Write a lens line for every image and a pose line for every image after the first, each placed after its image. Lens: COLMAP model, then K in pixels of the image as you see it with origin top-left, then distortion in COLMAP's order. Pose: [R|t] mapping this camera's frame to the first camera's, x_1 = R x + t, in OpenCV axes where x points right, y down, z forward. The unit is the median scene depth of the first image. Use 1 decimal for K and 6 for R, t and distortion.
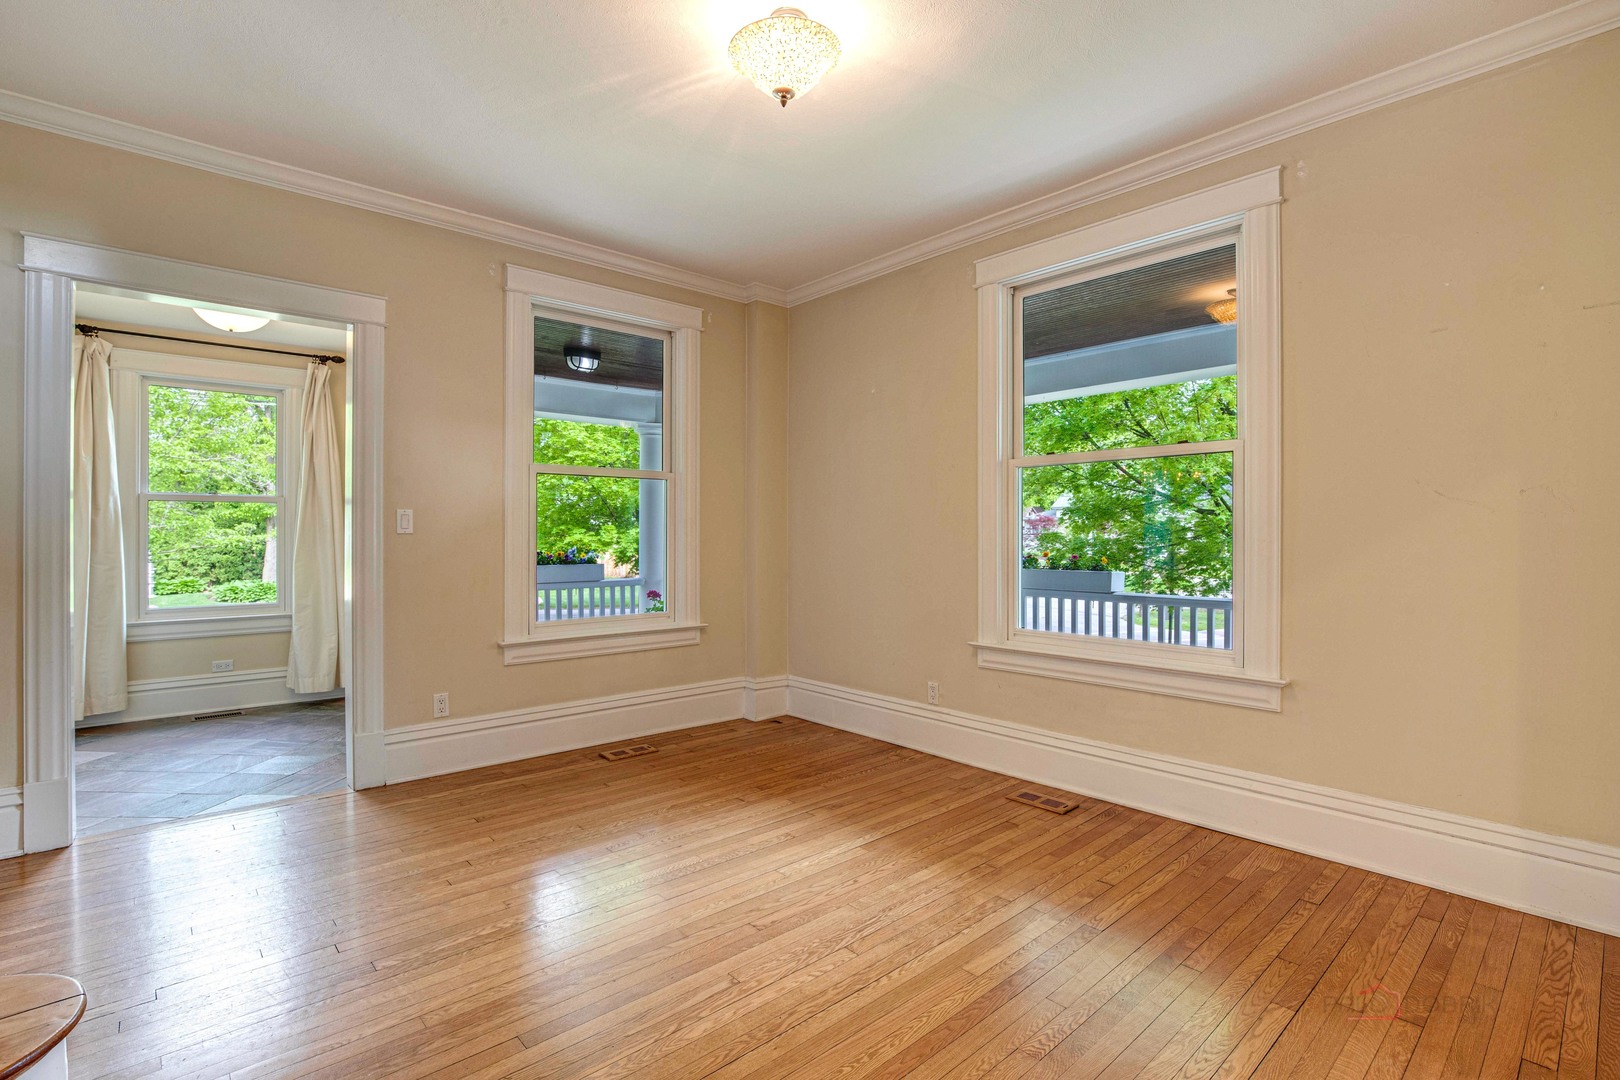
lens RADIAL K [[747.1, 0, 810.0], [0, 747.1, 540.0], [0, 0, 1]] dist [-0.037406, -0.000037]
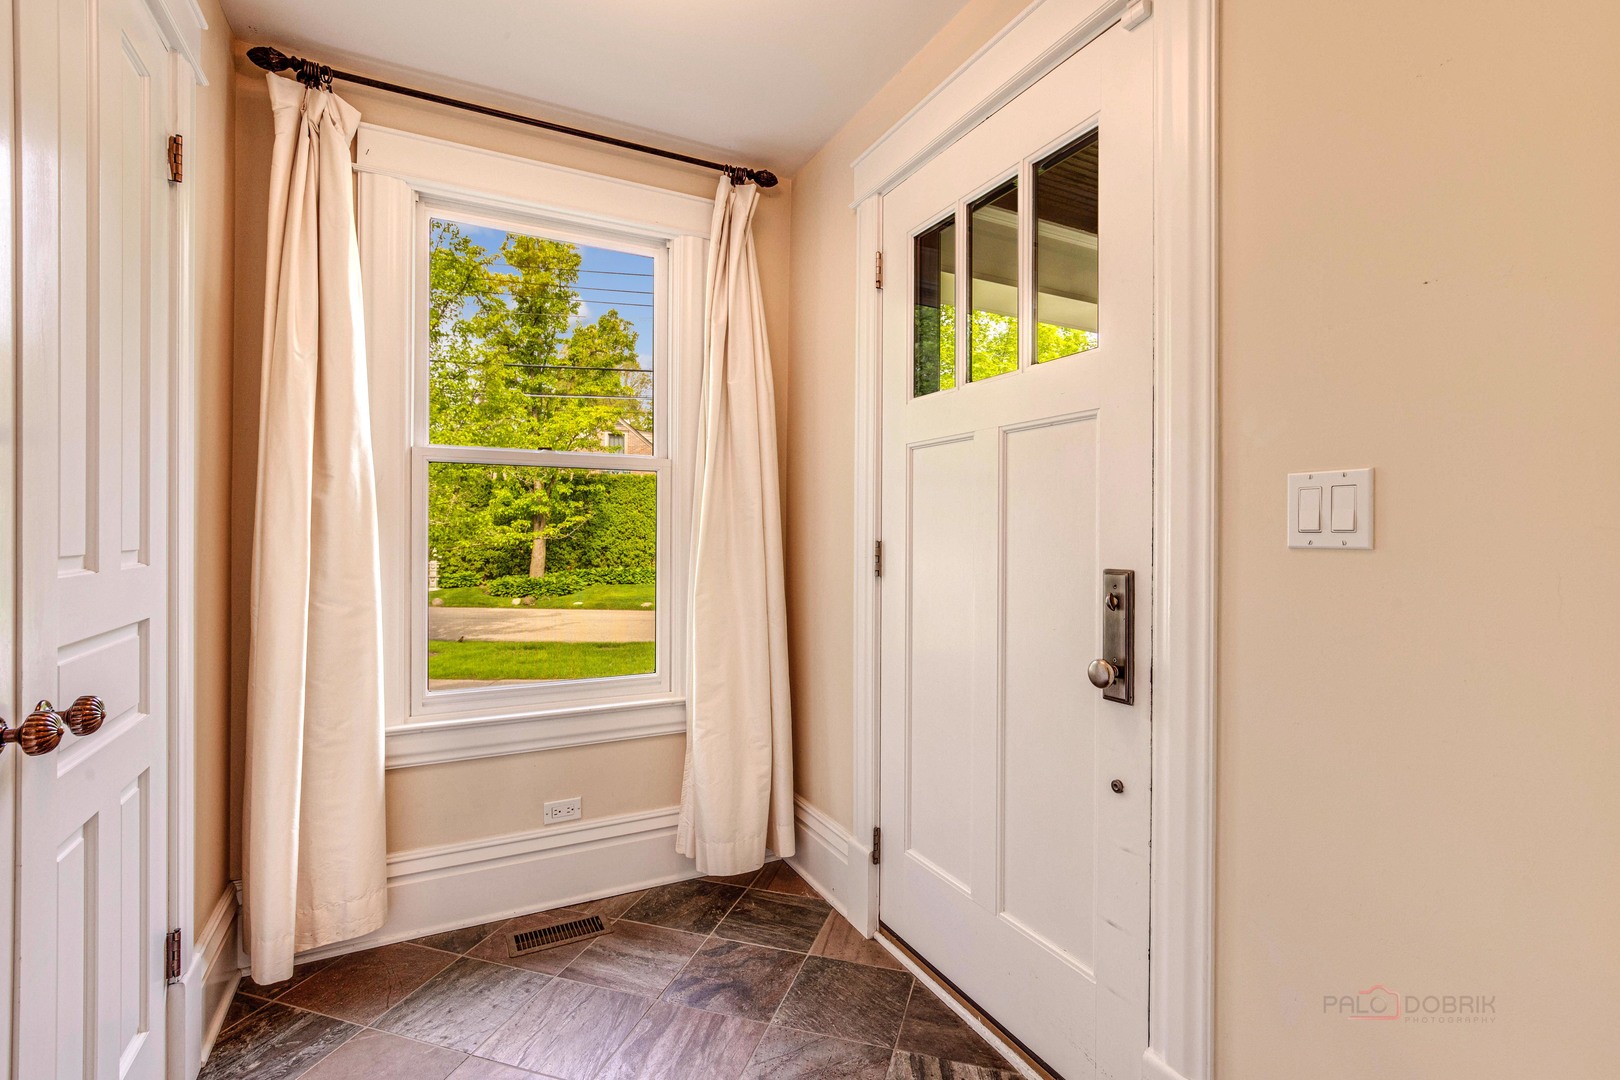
lens RADIAL K [[747.1, 0, 810.0], [0, 747.1, 540.0], [0, 0, 1]] dist [-0.037406, -0.000037]
pose [[0.963393, 0.005315, -0.268040, -0.140496], [-0.004593, 0.999984, 0.003317, -0.001747], [0.268053, -0.001965, 0.963402, 0.155291]]
